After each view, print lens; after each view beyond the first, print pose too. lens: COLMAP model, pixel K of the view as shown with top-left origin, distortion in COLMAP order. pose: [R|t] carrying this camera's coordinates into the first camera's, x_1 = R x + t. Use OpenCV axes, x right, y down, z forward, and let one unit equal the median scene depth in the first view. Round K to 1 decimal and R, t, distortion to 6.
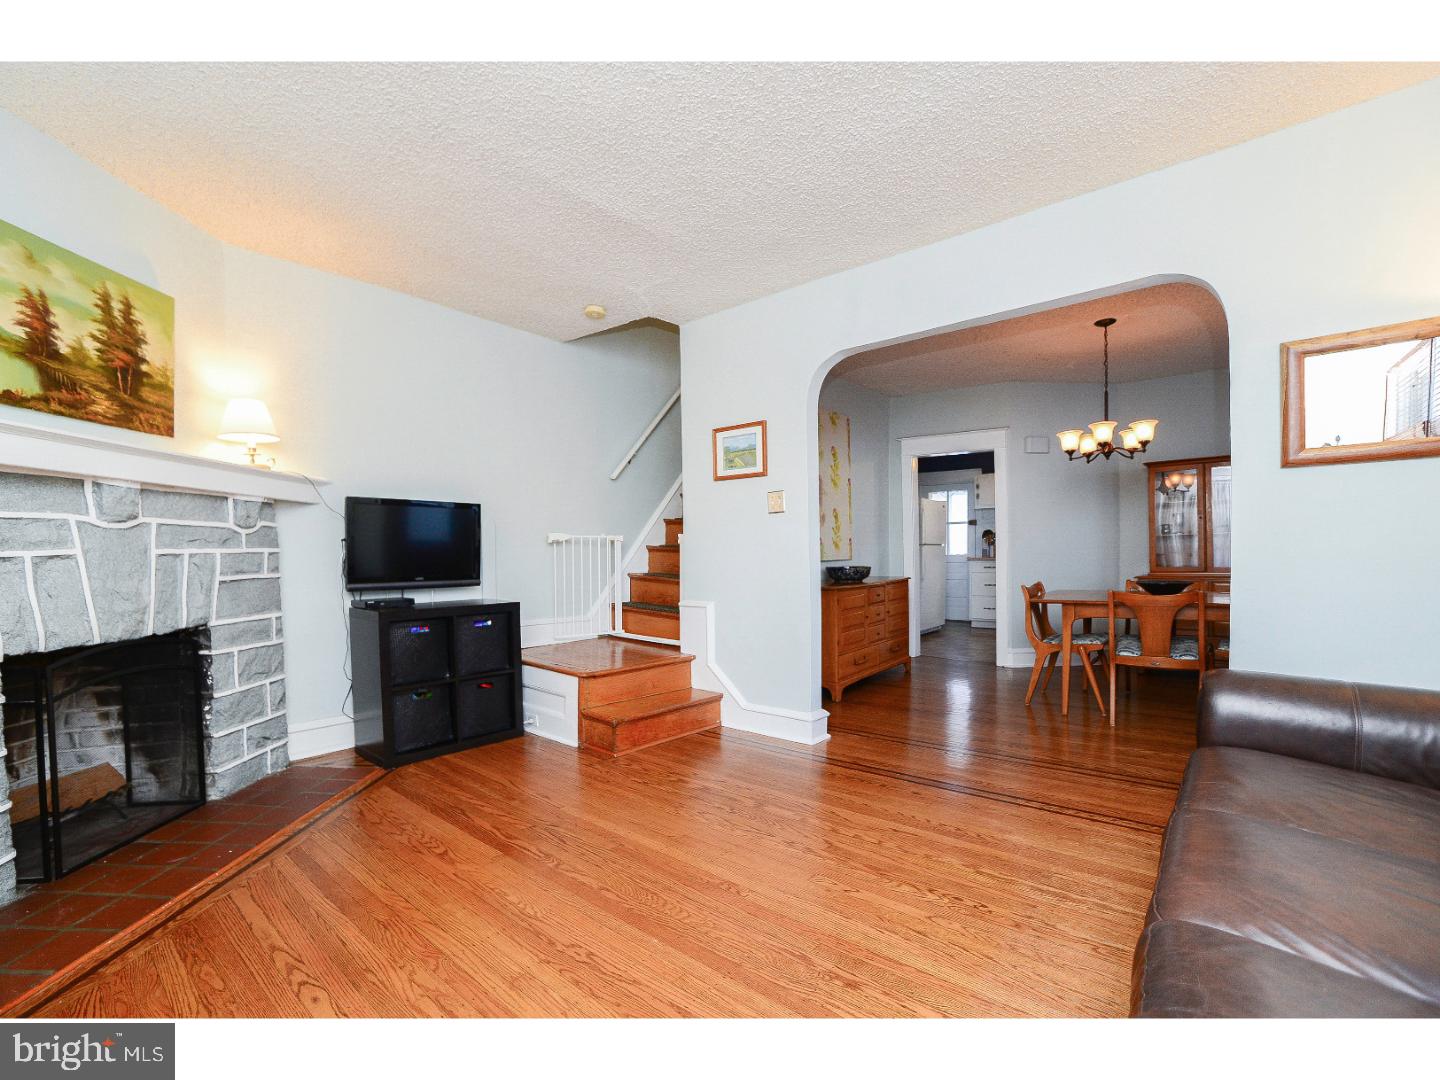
lens RADIAL K [[655.8, 0, 673.2], [0, 655.8, 563.1], [0, 0, 1]] dist [-0.043568, 0.014411]
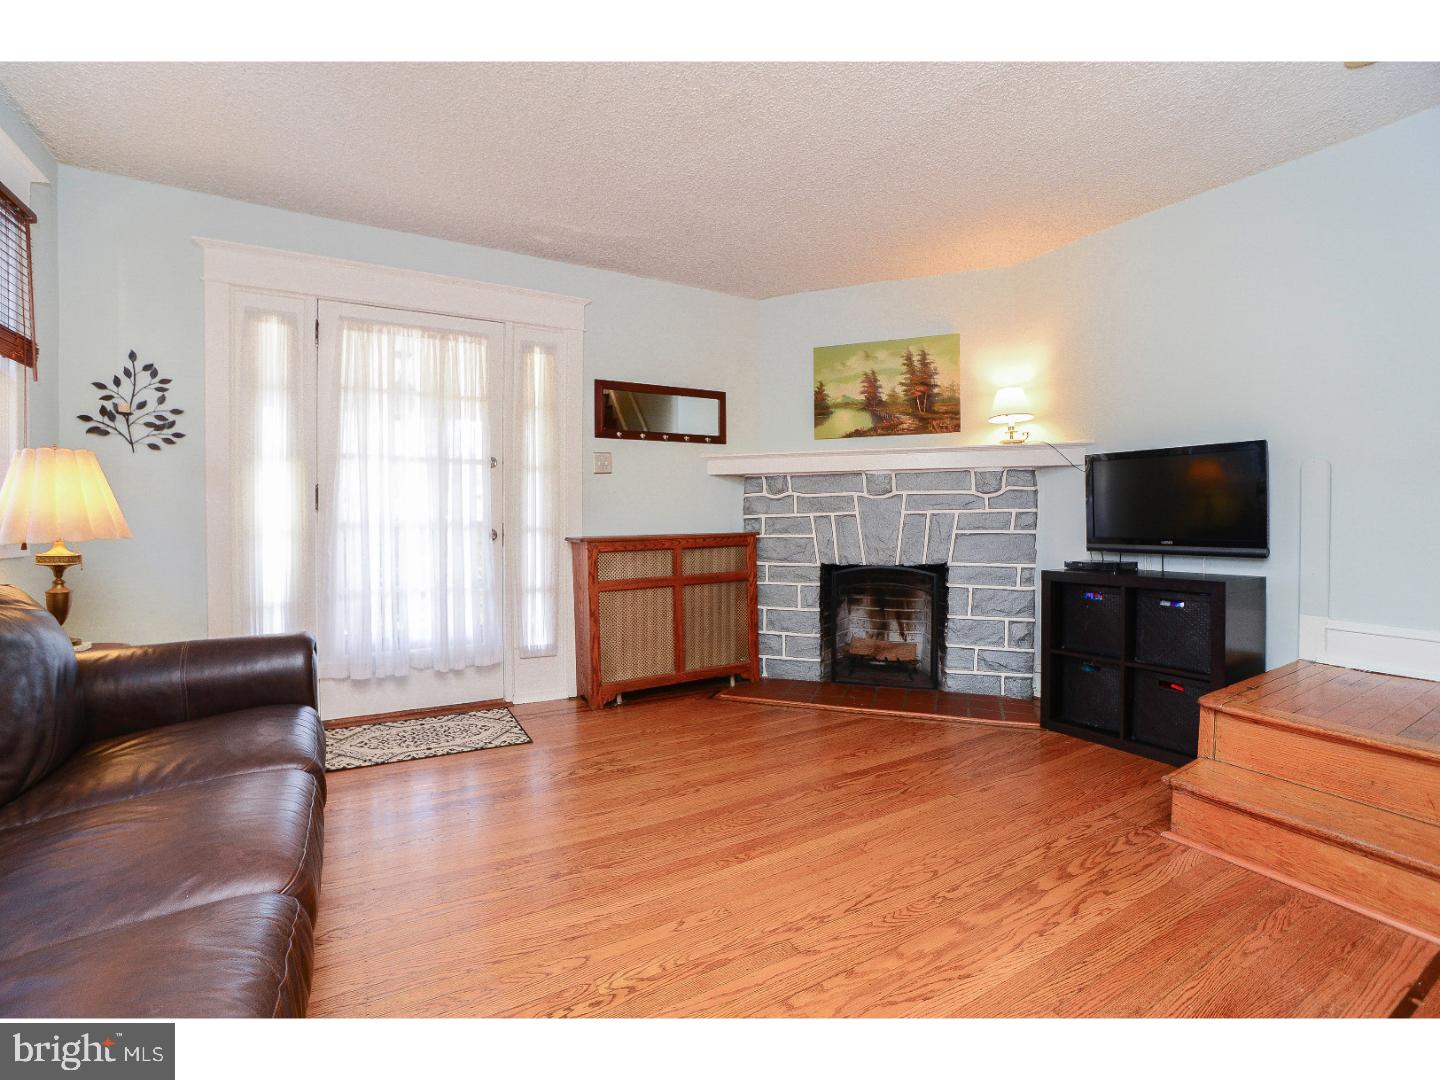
lens RADIAL K [[655.8, 0, 726.3], [0, 655.8, 526.4], [0, 0, 1]] dist [-0.043568, 0.014411]
pose [[-0.306312, 0.011713, -0.951859, 0.813659], [-0.011791, 0.999801, 0.016098, -0.004326], [0.951858, 0.016154, -0.306113, 1.034600]]
